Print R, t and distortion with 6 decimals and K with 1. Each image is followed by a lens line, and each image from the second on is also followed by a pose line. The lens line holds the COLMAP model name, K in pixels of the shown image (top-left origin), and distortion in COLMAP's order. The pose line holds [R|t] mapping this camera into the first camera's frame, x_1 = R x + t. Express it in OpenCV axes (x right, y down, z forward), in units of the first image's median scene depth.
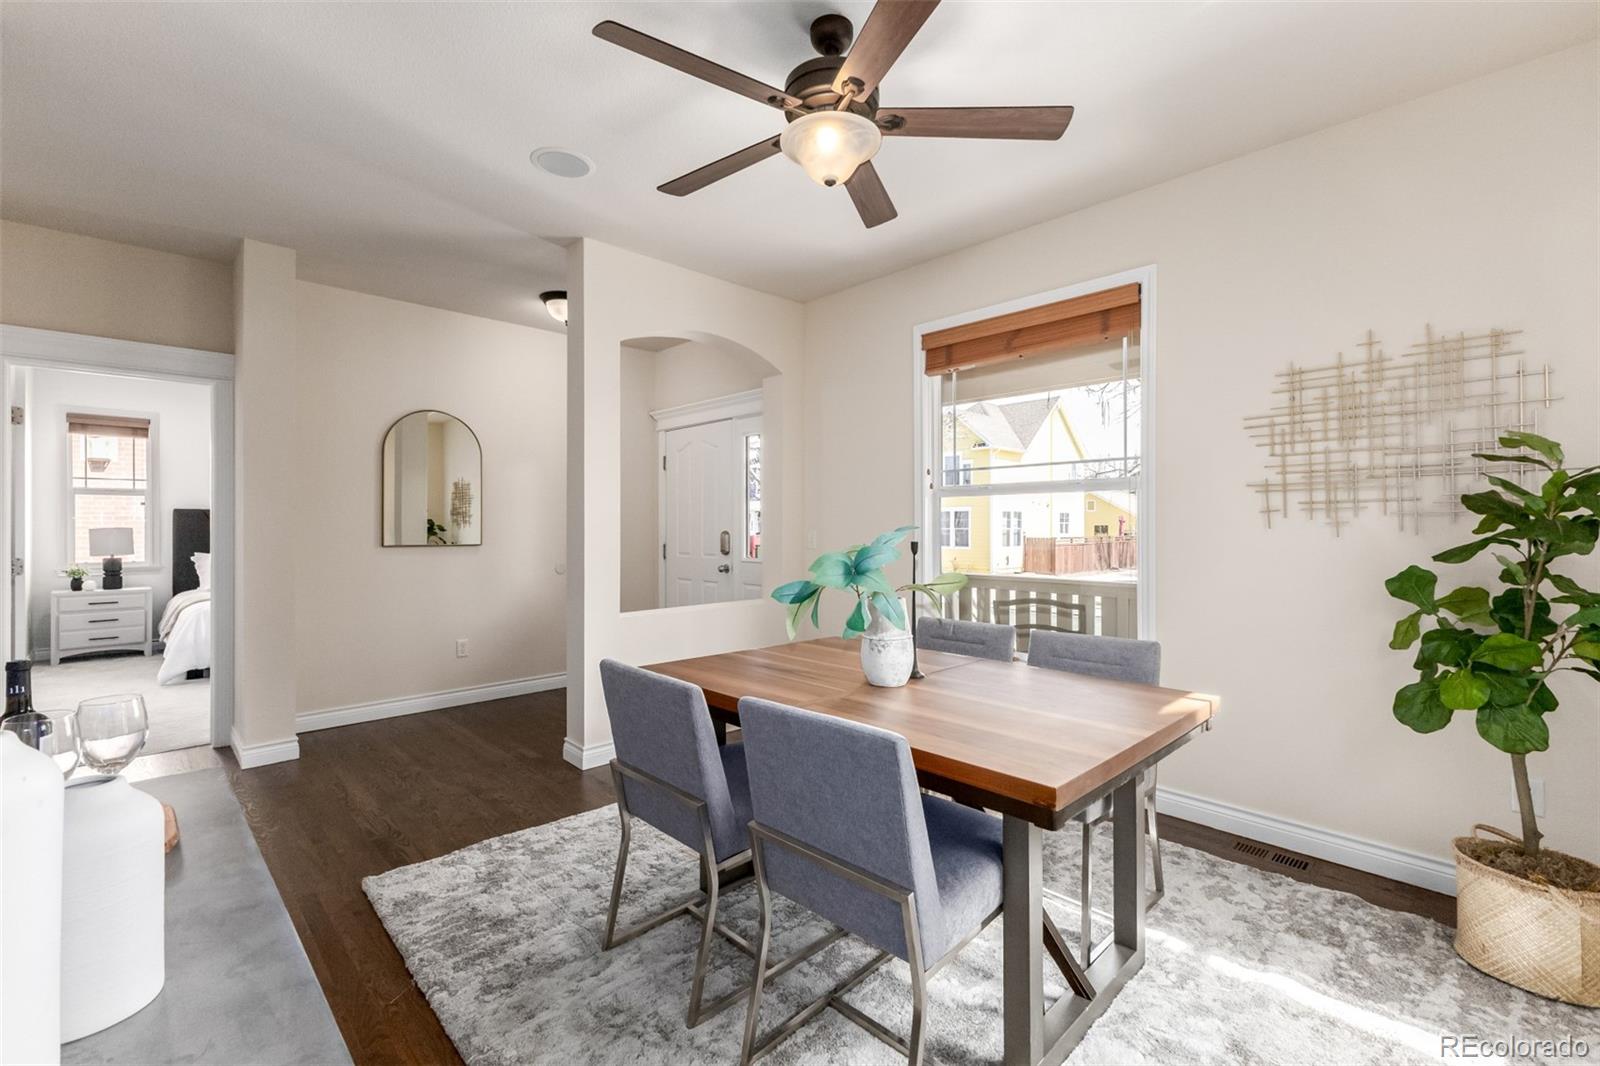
lens RADIAL K [[683.7, 0, 791.8], [0, 683.7, 523.5], [0, 0, 1]] dist [0.012975, -0.002664]
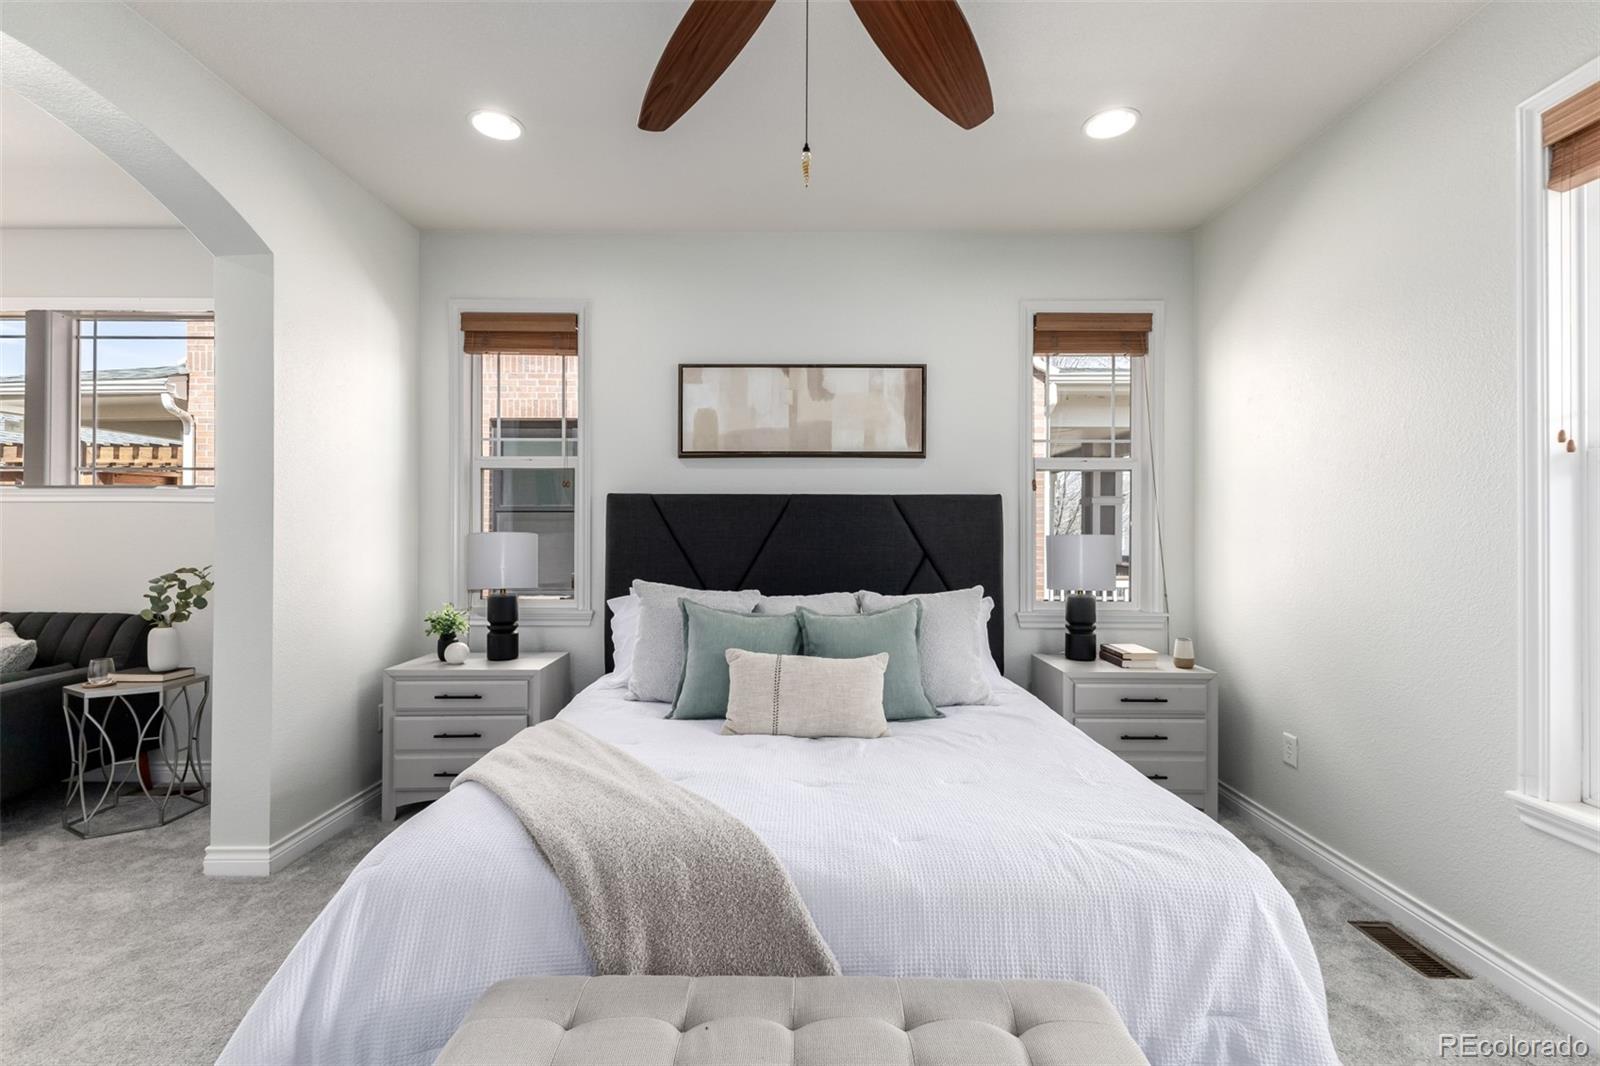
lens RADIAL K [[683.7, 0, 803.6], [0, 683.7, 527.7], [0, 0, 1]] dist [0.012975, -0.002664]
pose [[0.727571, 0.001054, -0.686032, -0.494186], [-0.007072, 0.999957, -0.005964, 0.004785], [0.685996, 0.009191, 0.727547, 0.787876]]
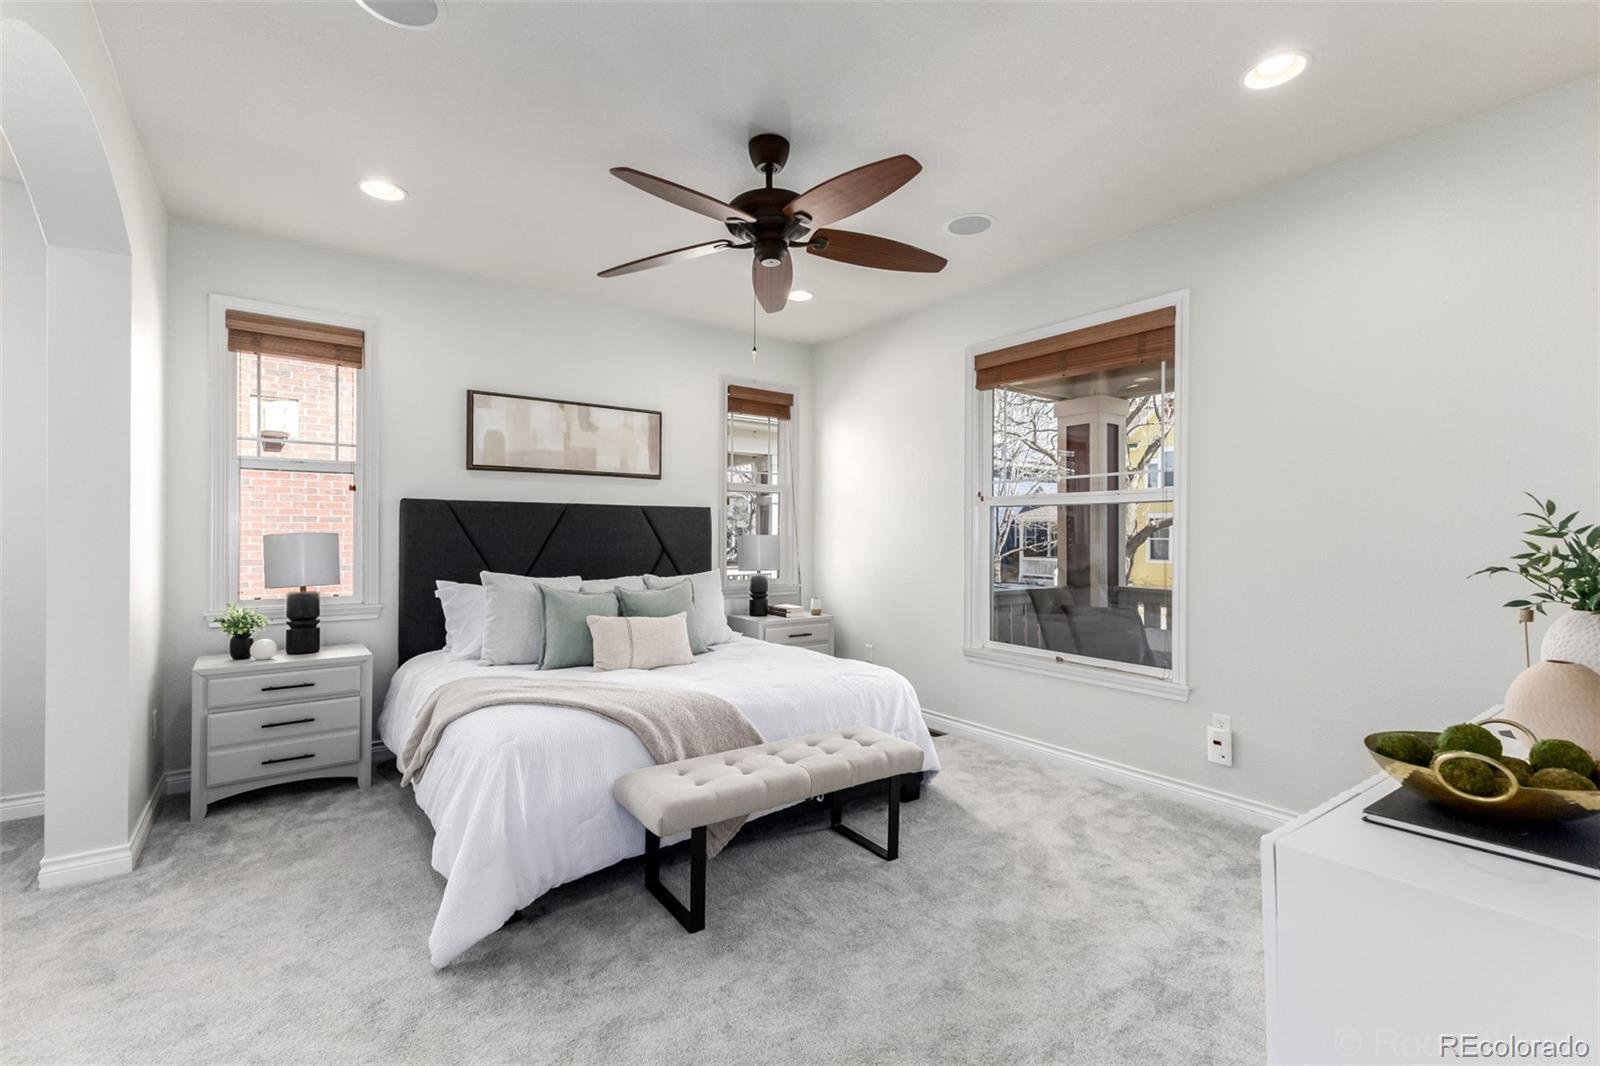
lens RADIAL K [[683.7, 0, 787.9], [0, 683.7, 536.3], [0, 0, 1]] dist [0.012975, -0.002664]
pose [[0.990587, 0.008582, -0.136617, -0.552377], [-0.008378, 0.999963, 0.002066, 0.004860], [0.136629, -0.000902, 0.990622, 0.538233]]
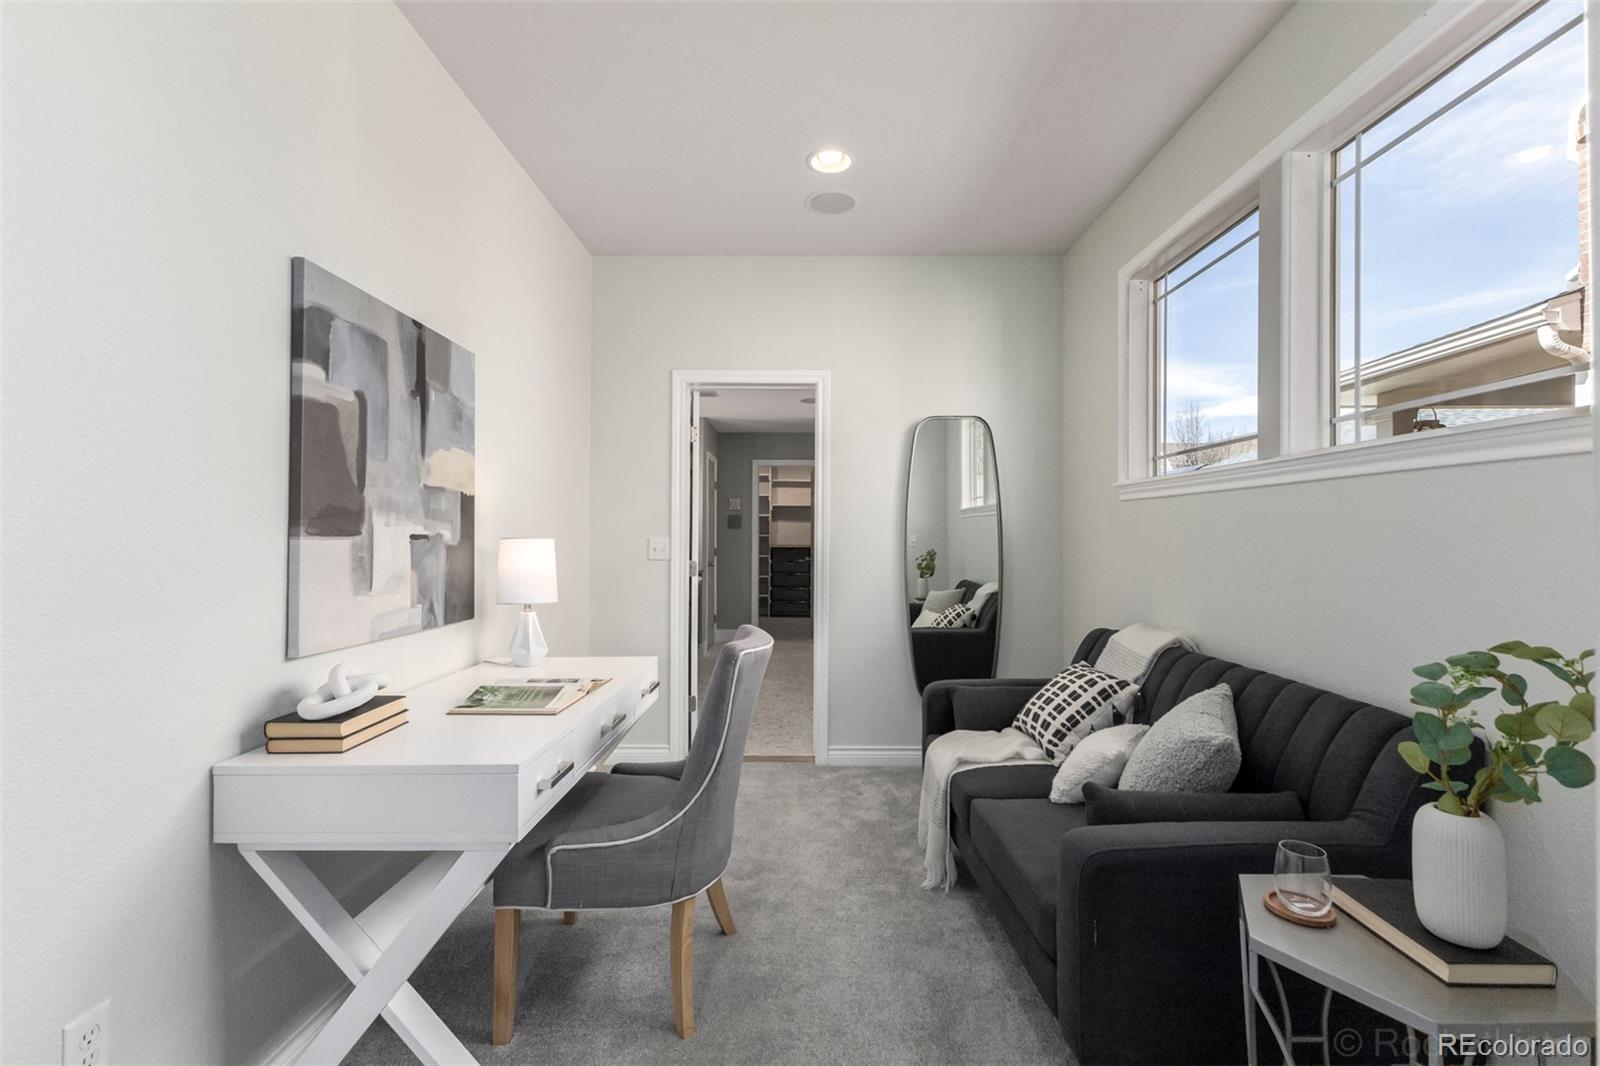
lens RADIAL K [[683.7, 0, 807.0], [0, 683.7, 531.5], [0, 0, 1]] dist [0.012975, -0.002664]
pose [[-0.694774, -0.002895, -0.719222, -0.885680], [-0.003887, 0.999992, -0.000270, 0.007444], [0.719217, 0.002608, -0.694780, 0.832101]]
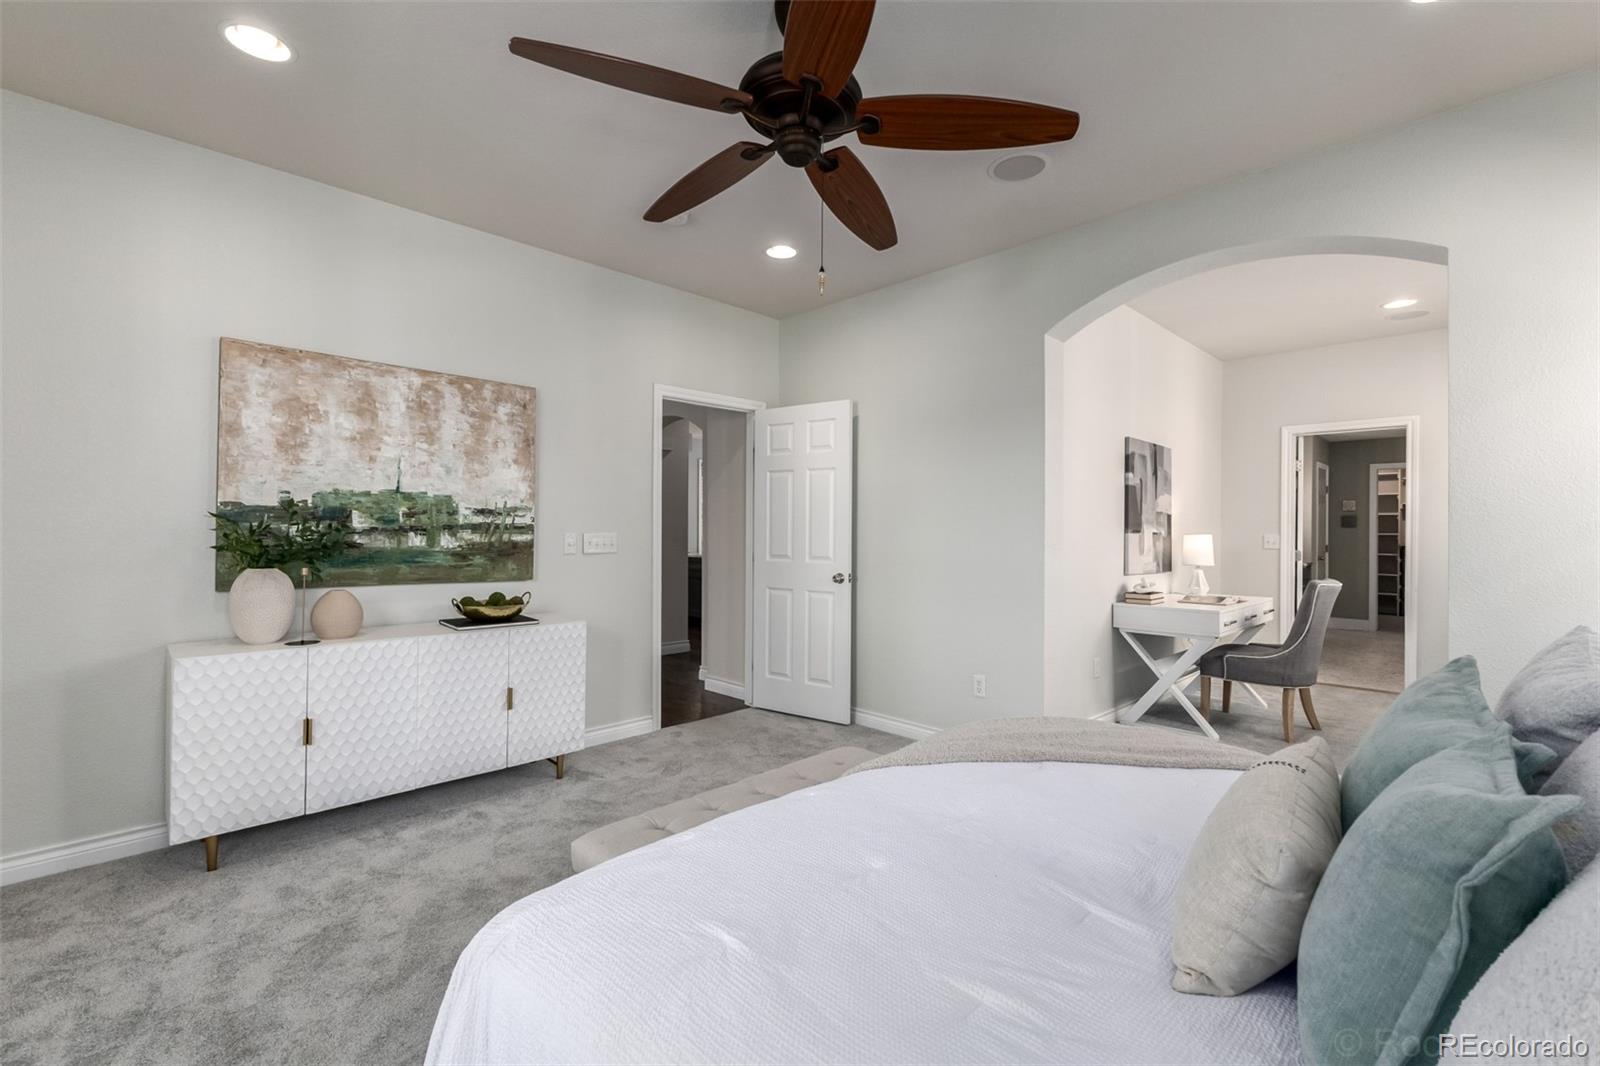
lens RADIAL K [[683.7, 0, 807.2], [0, 683.7, 532.1], [0, 0, 1]] dist [0.012975, -0.002664]
pose [[-0.999984, 0.000193, -0.005721, -0.620789], [0.000175, 0.999995, 0.003056, 0.006679], [0.005722, 0.003055, -0.999979, 1.209760]]
